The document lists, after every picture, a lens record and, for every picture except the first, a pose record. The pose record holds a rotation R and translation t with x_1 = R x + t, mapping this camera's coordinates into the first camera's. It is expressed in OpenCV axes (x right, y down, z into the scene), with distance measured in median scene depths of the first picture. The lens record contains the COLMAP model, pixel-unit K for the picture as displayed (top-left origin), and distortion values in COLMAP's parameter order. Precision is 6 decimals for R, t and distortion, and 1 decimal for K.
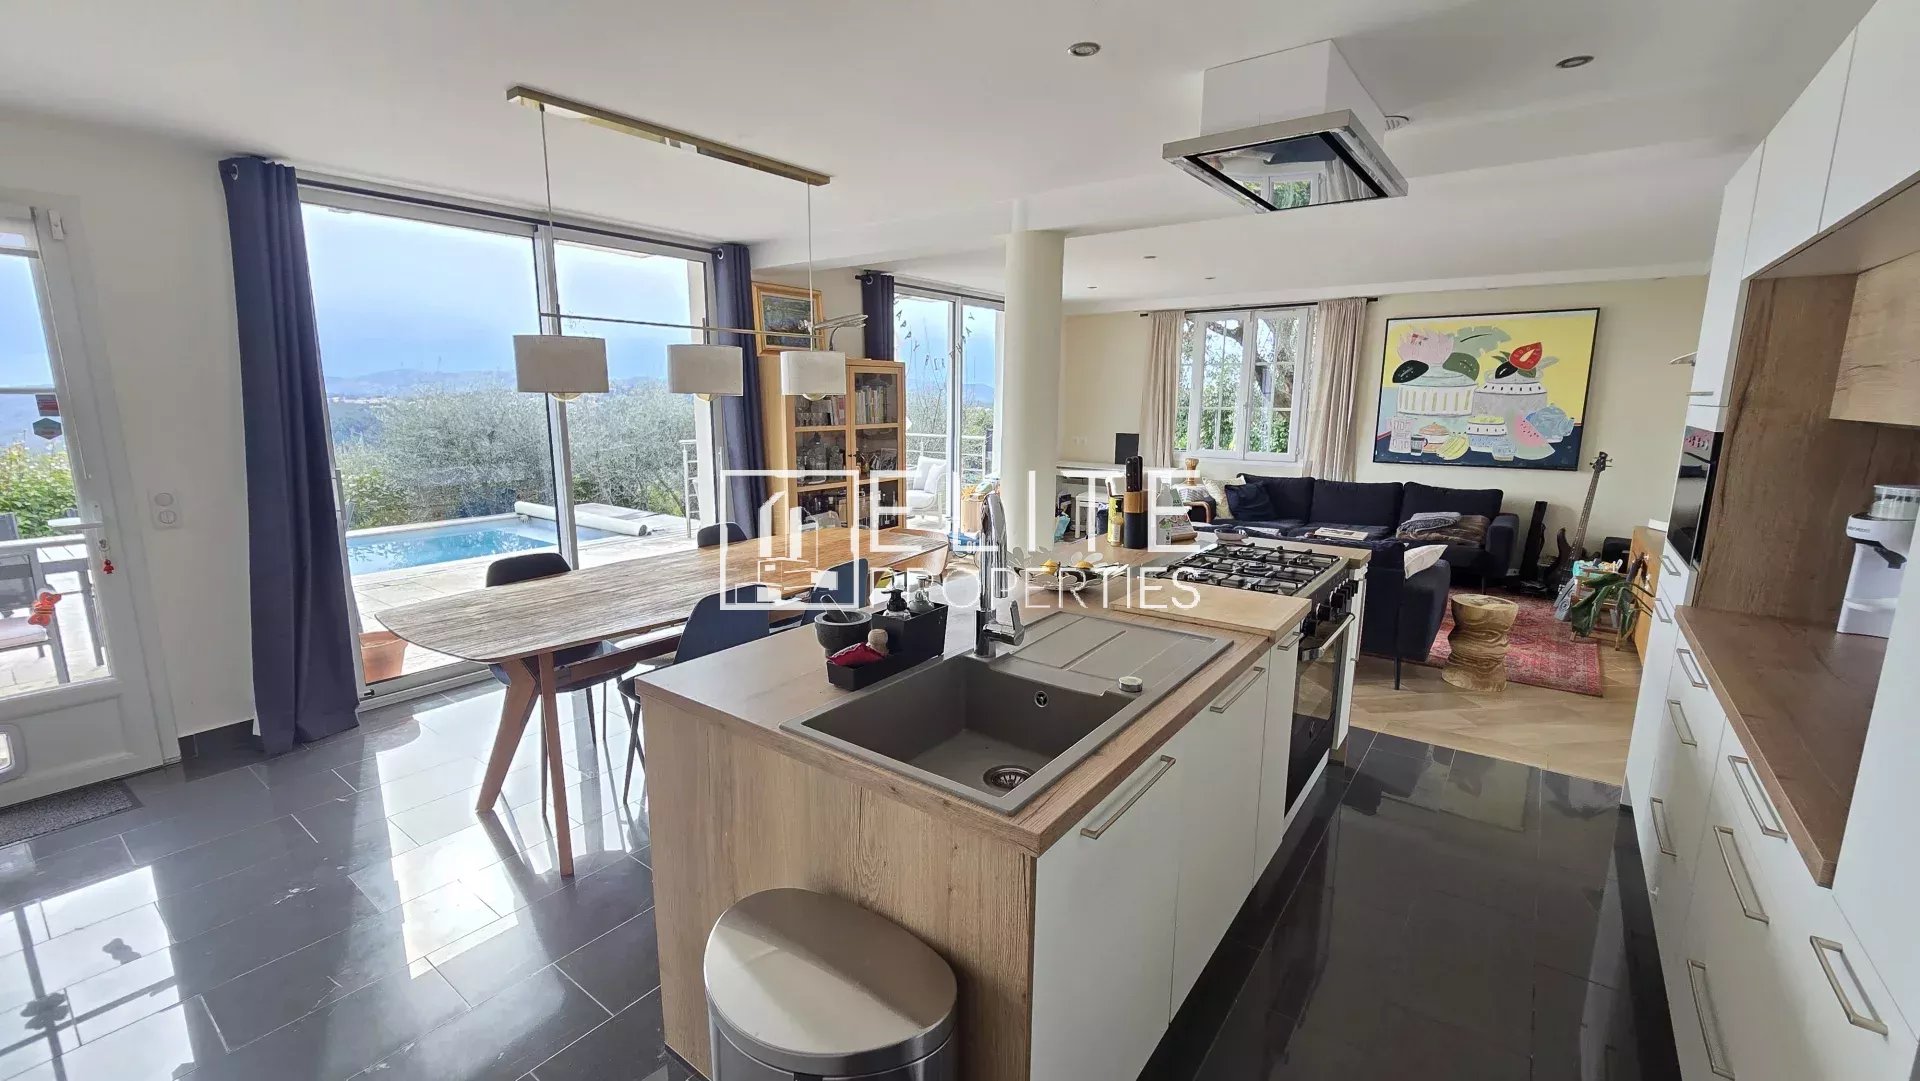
lens RADIAL K [[791.2, 0, 950.8], [0, 791.2, 539.4], [0, 0, 1]] dist [-0.000664, -0.000146]
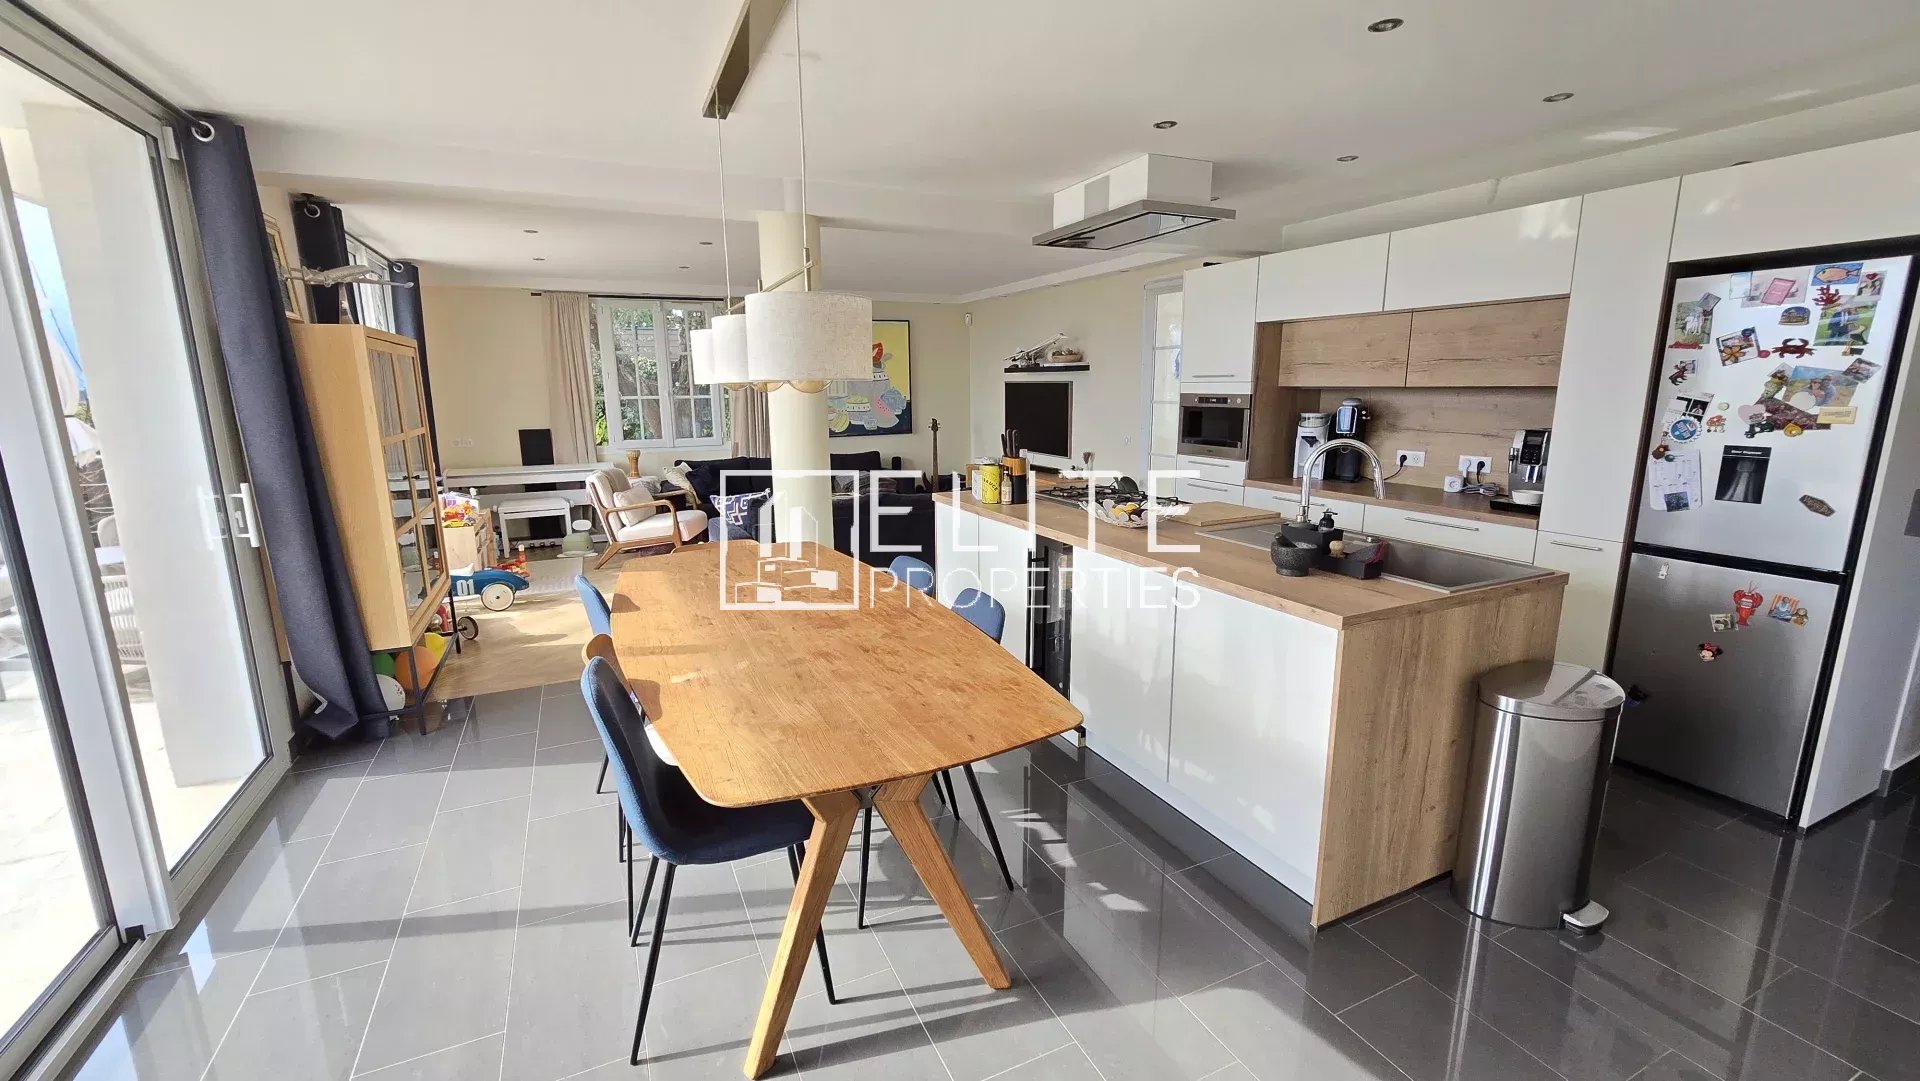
lens RADIAL K [[791.2, 0, 950.8], [0, 791.2, 539.4], [0, 0, 1]] dist [-0.000664, -0.000146]
pose [[0.472452, -0.179679, 0.862847, -0.454588], [0.170437, 0.979145, 0.110574, -0.044704], [-0.864720, 0.094820, 0.493223, 0.246639]]
